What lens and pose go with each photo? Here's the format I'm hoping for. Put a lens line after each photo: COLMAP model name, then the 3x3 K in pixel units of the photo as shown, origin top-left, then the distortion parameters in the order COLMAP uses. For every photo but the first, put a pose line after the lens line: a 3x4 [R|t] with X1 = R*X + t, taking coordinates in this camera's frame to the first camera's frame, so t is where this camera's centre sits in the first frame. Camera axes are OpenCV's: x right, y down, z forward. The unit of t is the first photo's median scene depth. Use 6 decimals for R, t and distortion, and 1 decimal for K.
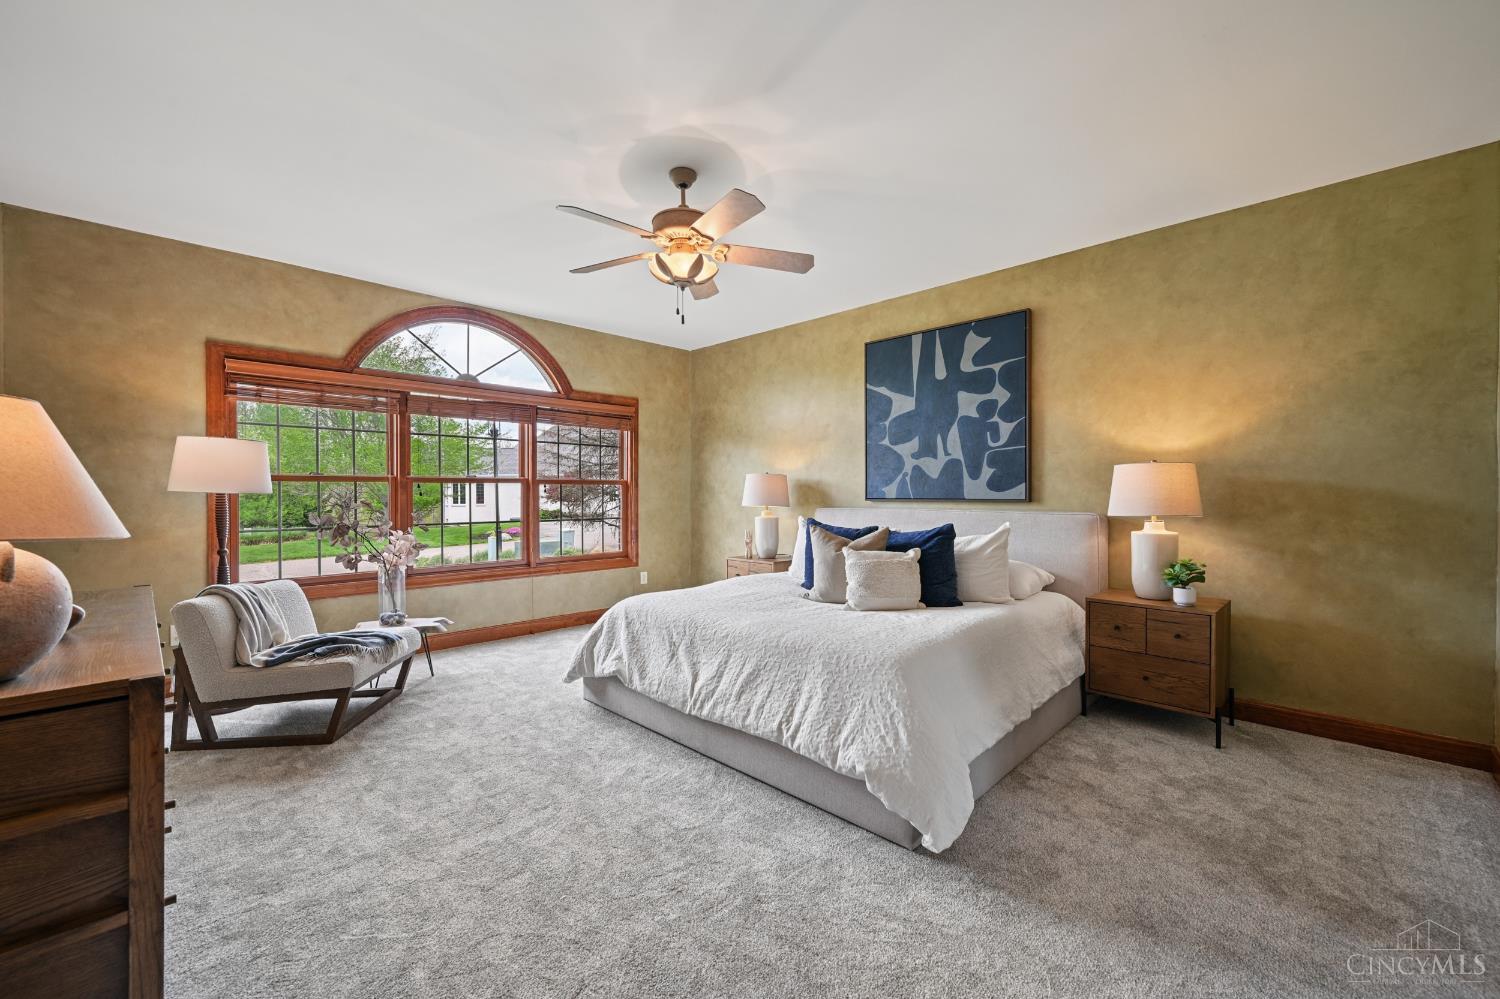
lens RADIAL K [[605.7, 0, 745.2], [0, 605.7, 496.7], [0, 0, 1]] dist [0.001055, -0.000016]
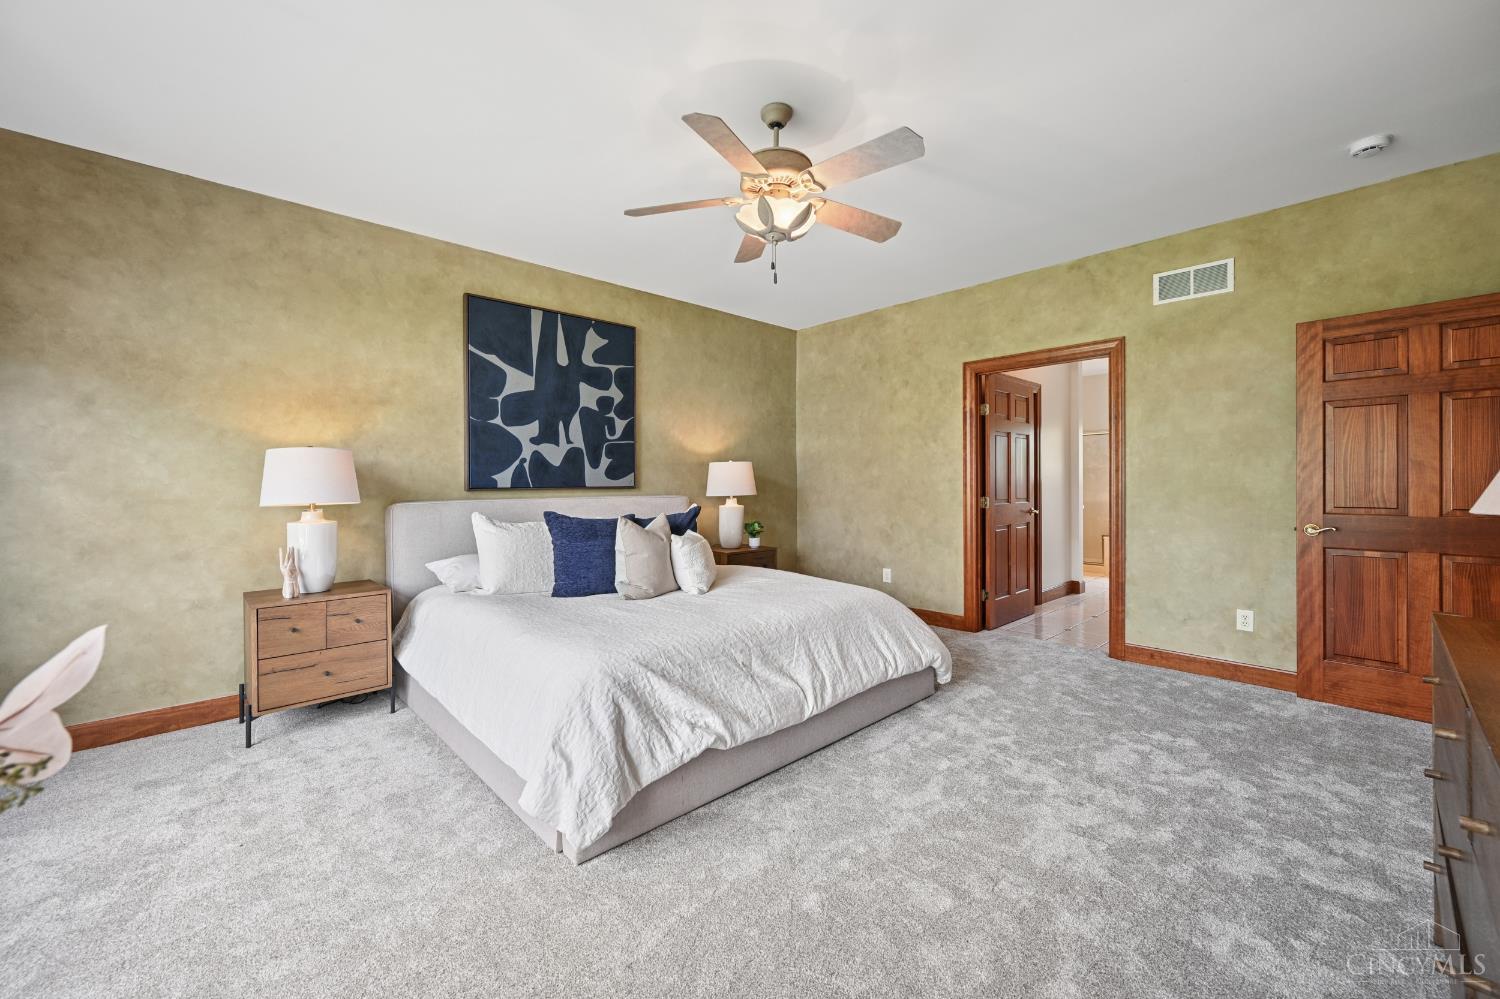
lens RADIAL K [[595.0, 0, 744.4], [0, 595.0, 487.2], [0, 0, 1]] dist [0.000425, -0.000150]
pose [[0.029080, -0.008095, 0.999544, -0.668412], [0.010658, 0.999913, 0.007788, -0.000769], [-0.999520, 0.010427, 0.029164, 0.714155]]
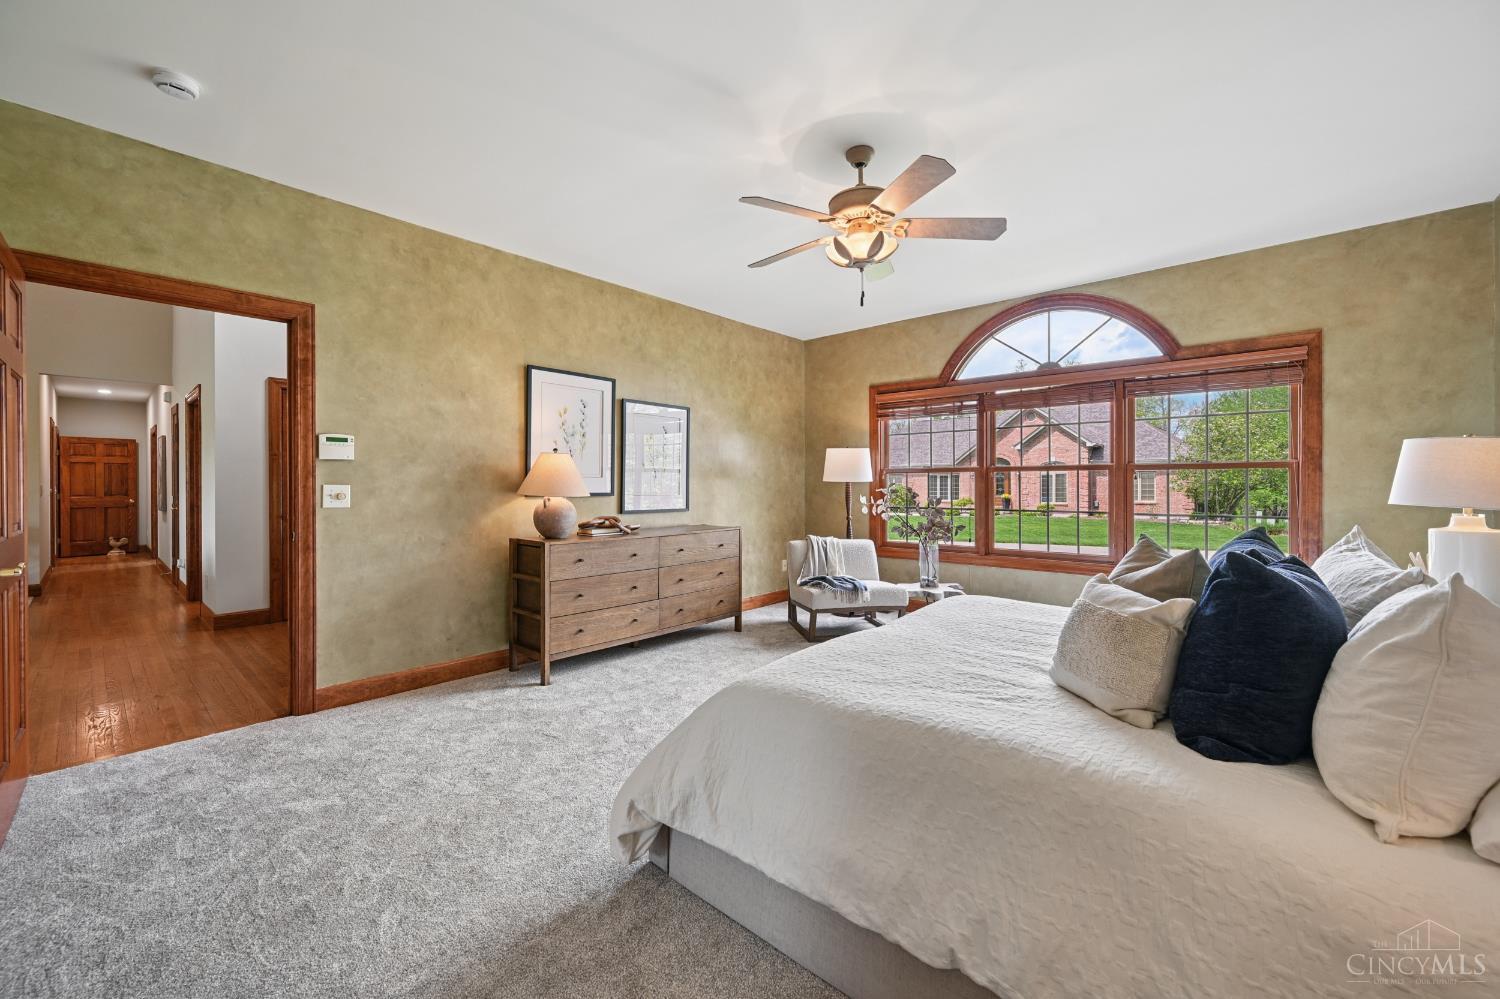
lens RADIAL K [[595.0, 0, 744.4], [0, 595.0, 487.2], [0, 0, 1]] dist [0.000425, -0.000150]
pose [[0.047629, 0.005353, -0.998851, 0.588043], [-0.004176, 0.999978, 0.005159, 0.000890], [0.998856, 0.003925, 0.047651, 0.536129]]
